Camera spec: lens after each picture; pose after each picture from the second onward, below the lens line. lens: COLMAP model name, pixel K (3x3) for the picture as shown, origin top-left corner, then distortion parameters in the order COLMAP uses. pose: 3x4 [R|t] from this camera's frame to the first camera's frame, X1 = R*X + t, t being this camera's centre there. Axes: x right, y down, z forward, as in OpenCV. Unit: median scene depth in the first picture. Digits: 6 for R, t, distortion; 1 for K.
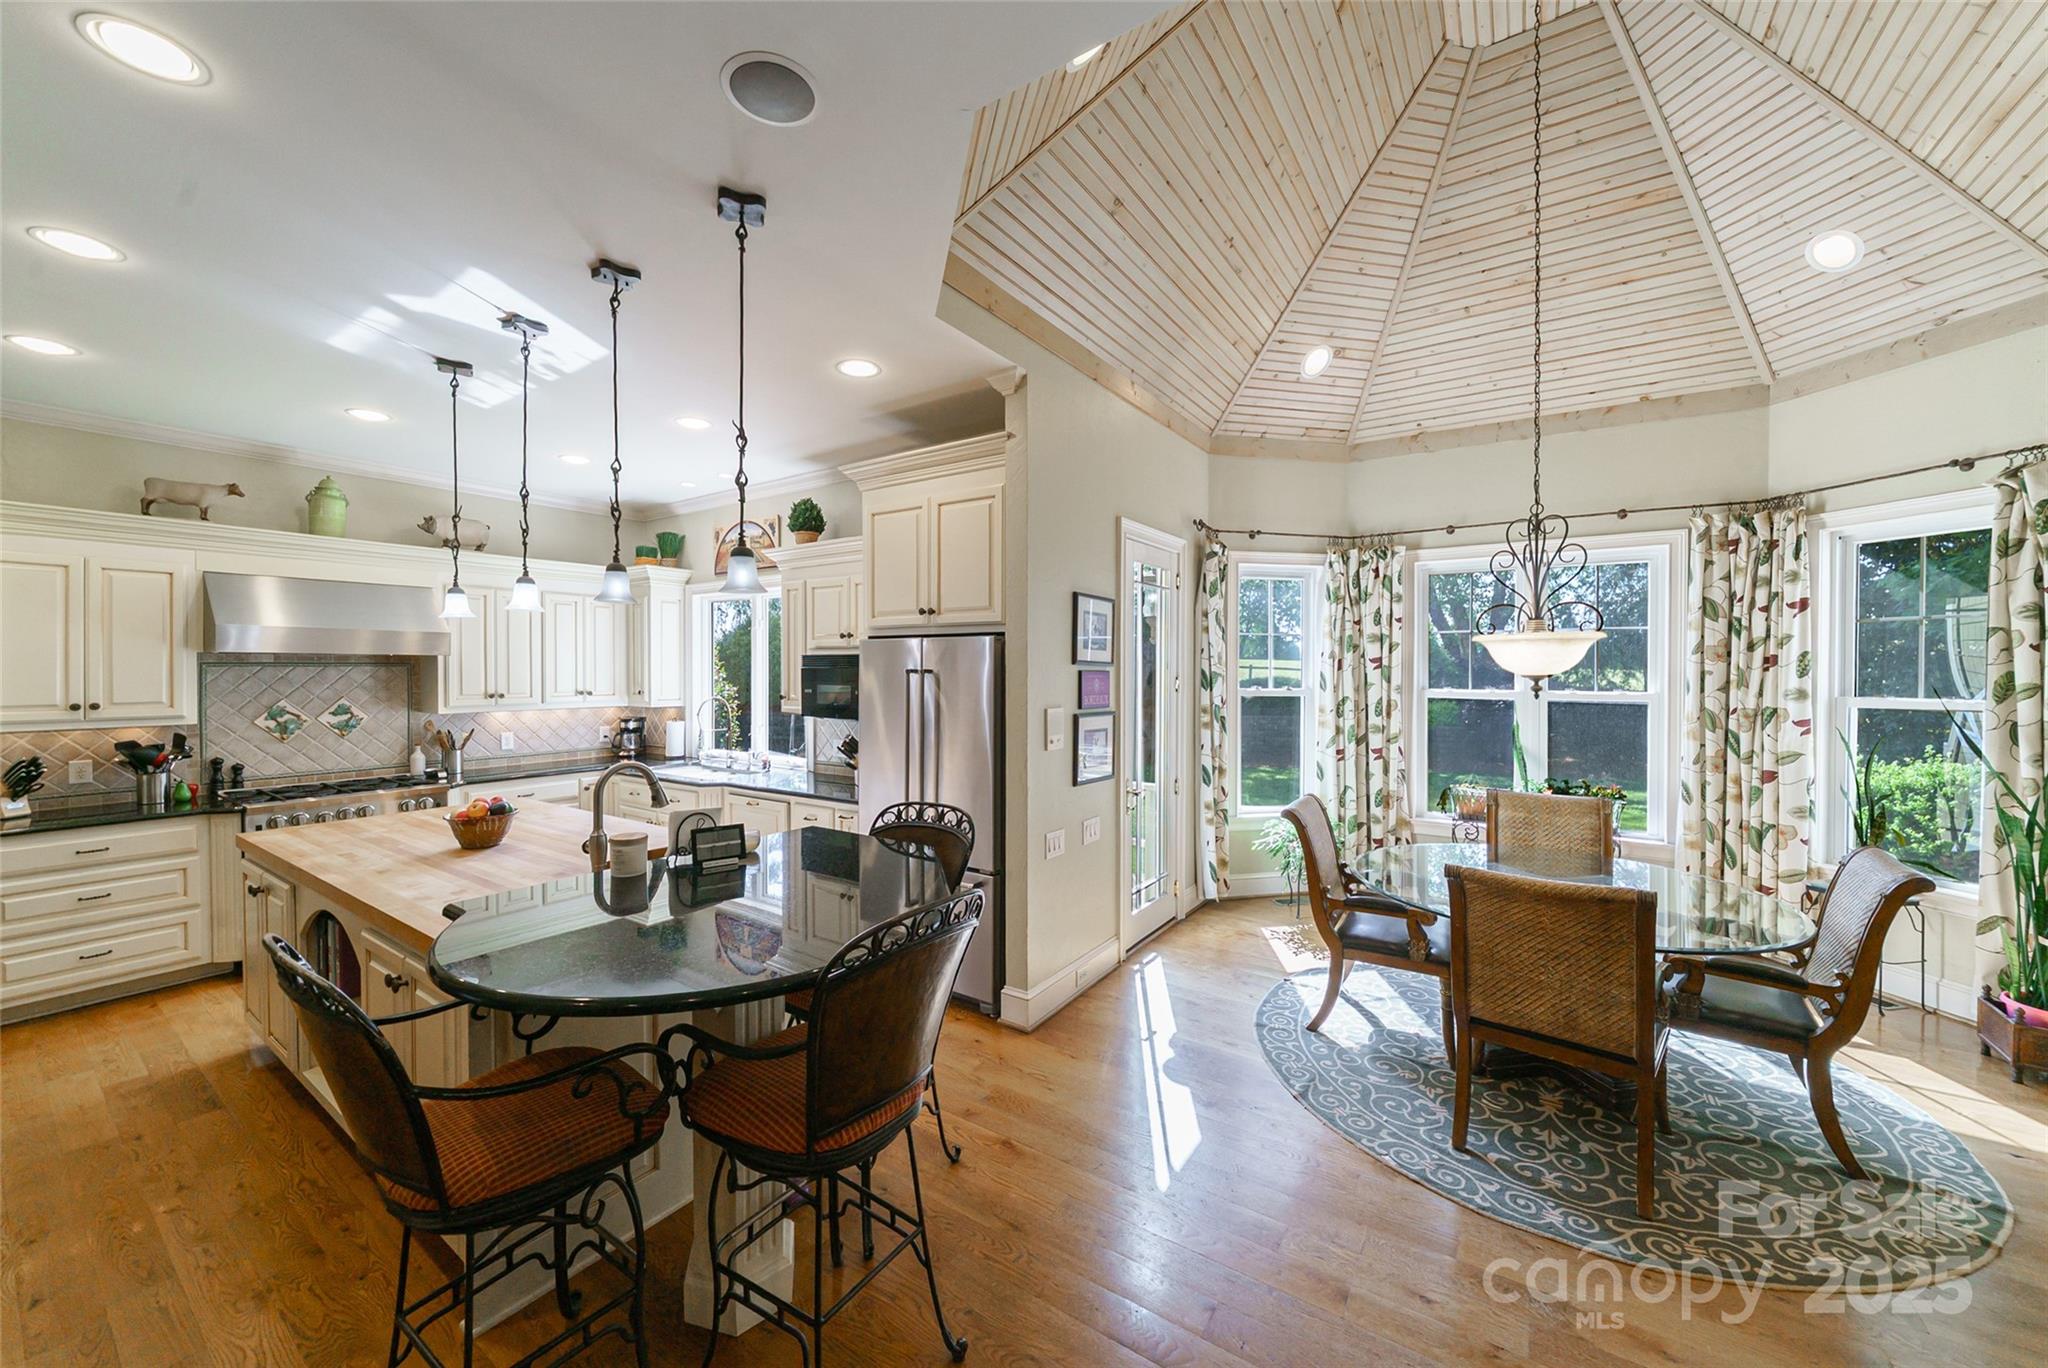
lens RADIAL K [[747.7, 0, 1026.8], [0, 747.7, 674.0], [0, 0, 1]] dist [-0.003236, -0.000177]
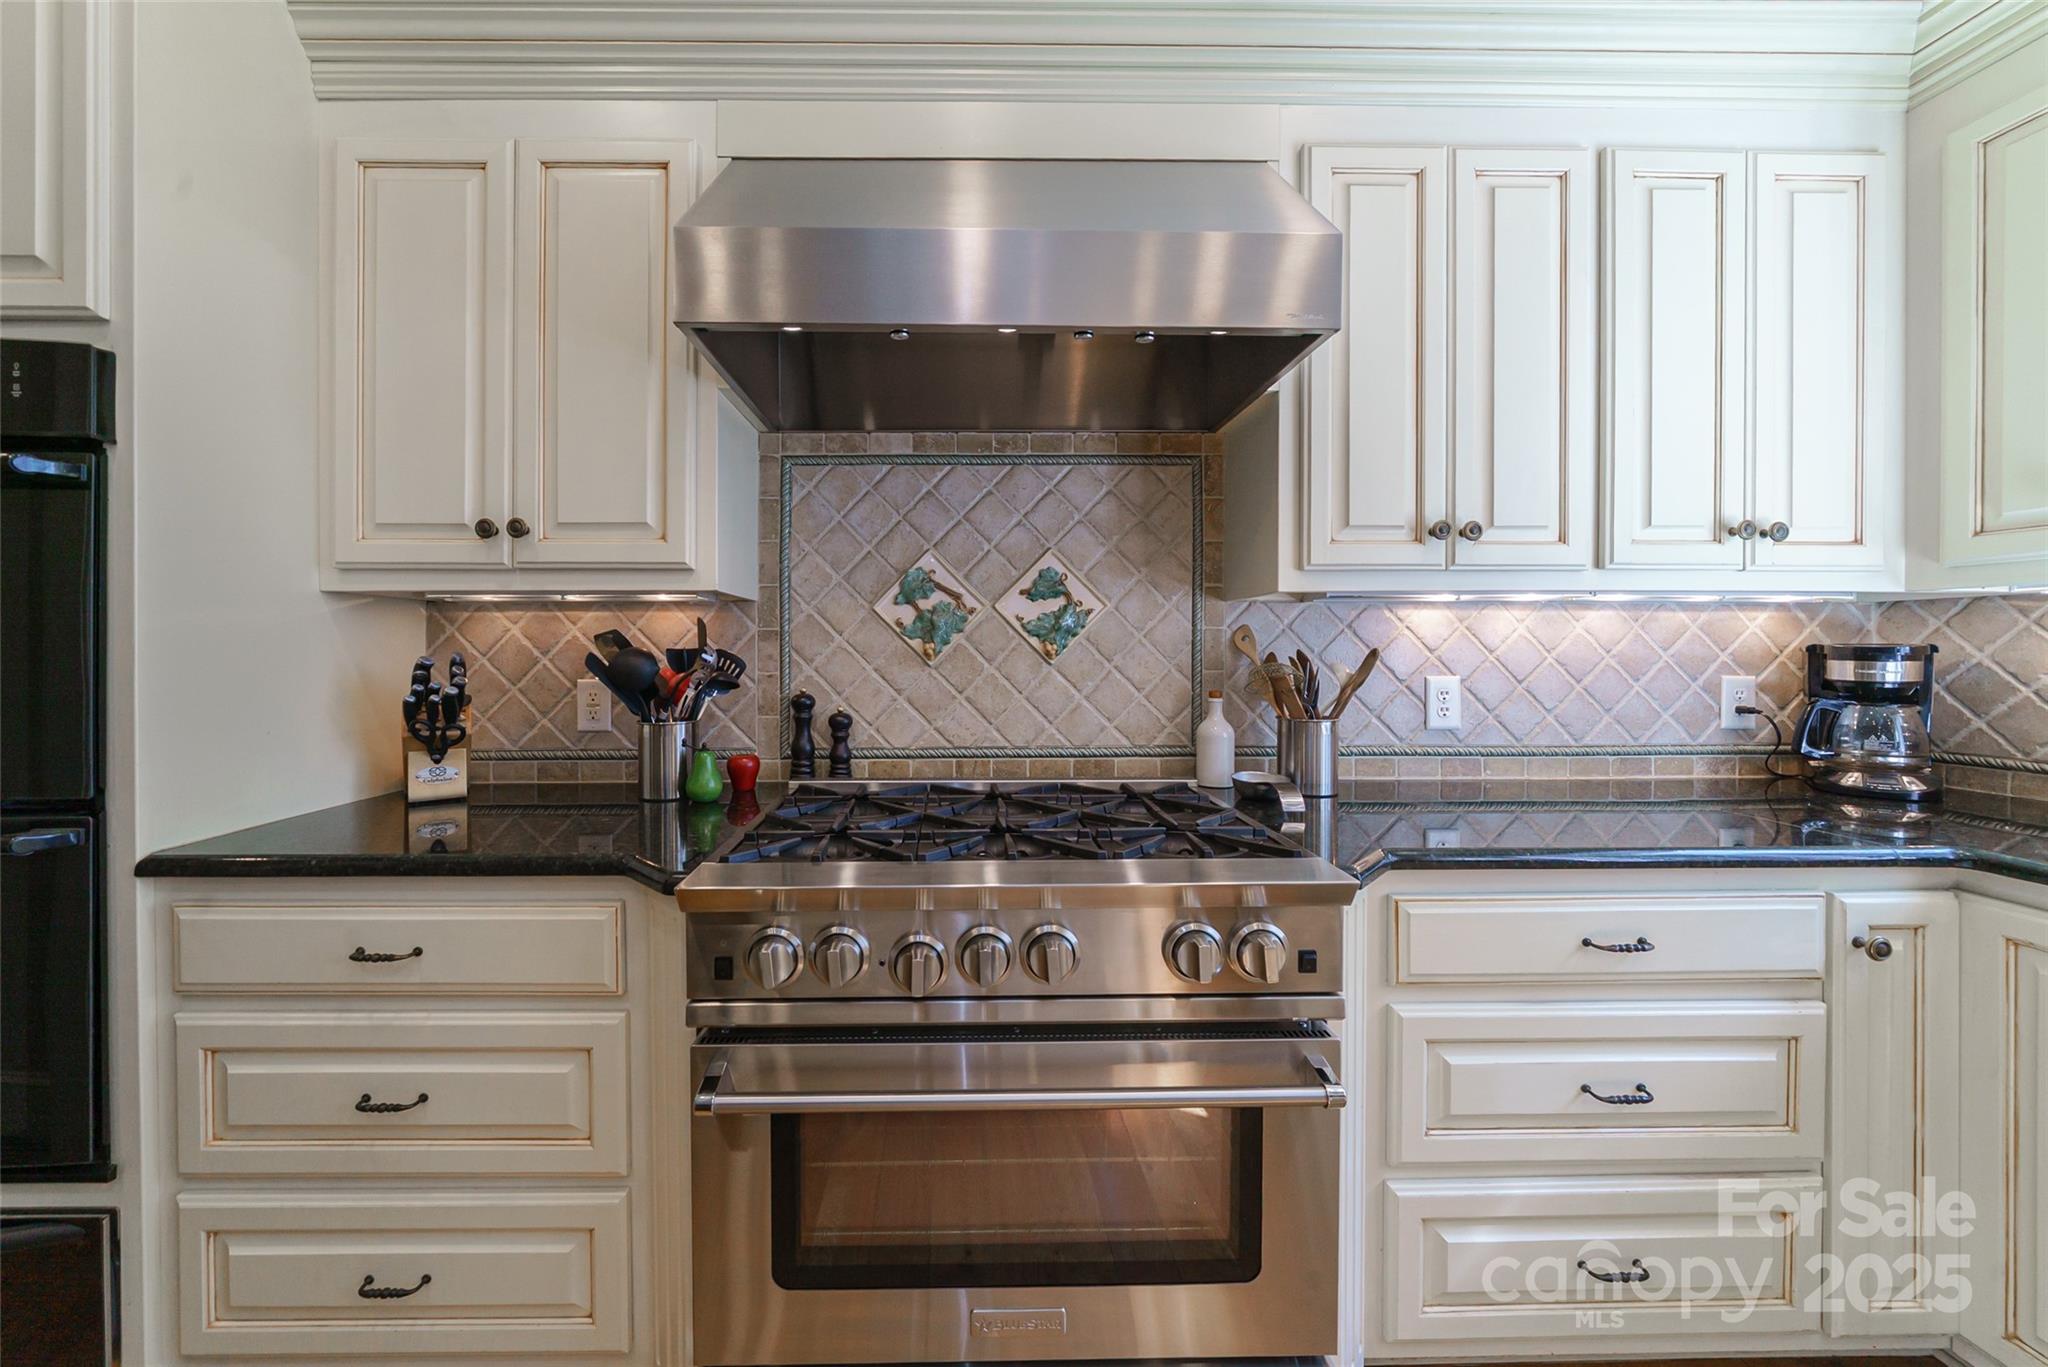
lens RADIAL K [[747.7, 0, 980.9], [0, 747.7, 655.3], [0, 0, 1]] dist [-0.003236, -0.000177]
pose [[0.572577, 0.002561, -0.819847, -0.632347], [-0.006053, 0.999981, -0.001104, 0.082246], [0.819828, 0.005594, 0.572582, 0.758123]]
